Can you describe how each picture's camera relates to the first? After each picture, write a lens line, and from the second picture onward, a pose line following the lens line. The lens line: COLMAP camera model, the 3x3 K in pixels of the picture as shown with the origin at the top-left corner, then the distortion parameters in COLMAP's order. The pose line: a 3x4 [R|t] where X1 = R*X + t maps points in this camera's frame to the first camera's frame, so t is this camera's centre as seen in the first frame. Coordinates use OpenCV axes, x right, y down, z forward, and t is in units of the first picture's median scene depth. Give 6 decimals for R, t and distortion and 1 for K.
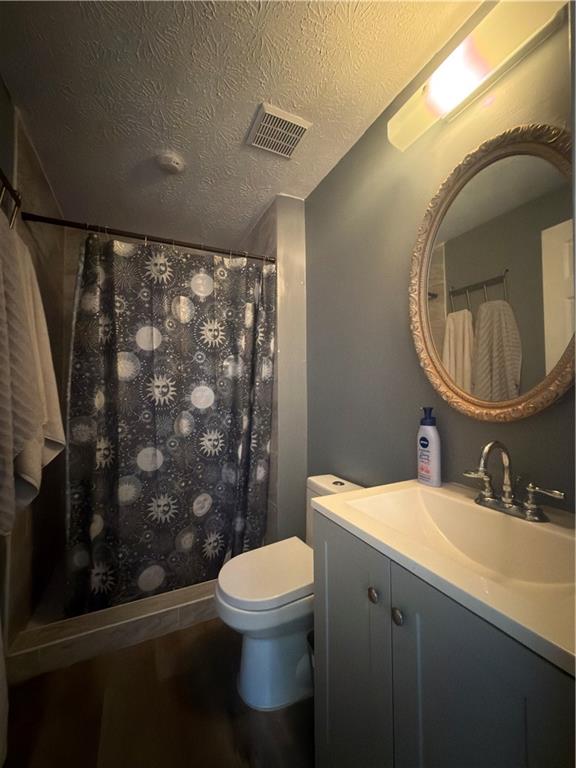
lens RADIAL K [[304.7, 0, 286.3], [0, 304.7, 388.3], [0, 0, 1]] dist [0.000818, -0.000226]
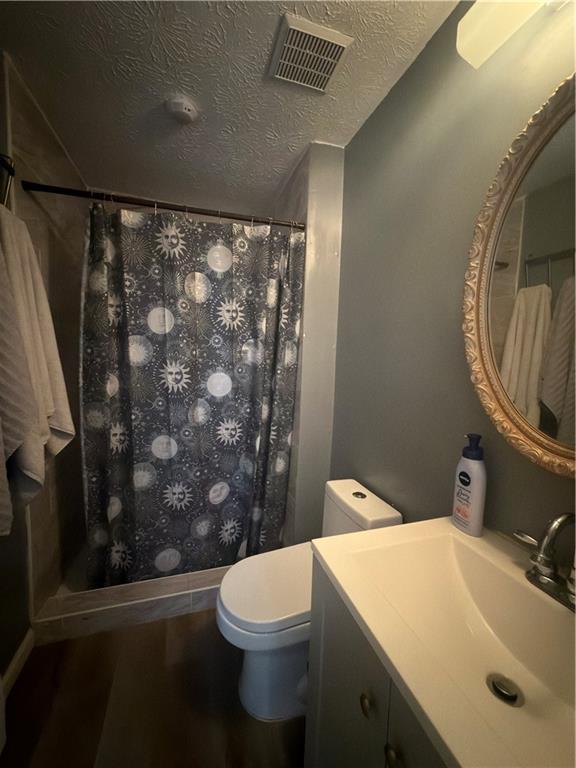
lens RADIAL K [[304.7, 0, 286.9], [0, 304.7, 386.8], [0, 0, 1]] dist [0.000818, -0.000226]
pose [[0.989357, 0.052126, -0.135851, 0.061966], [-0.036092, 0.992366, 0.117926, -0.088968], [0.140961, -0.111768, 0.983686, 0.125806]]
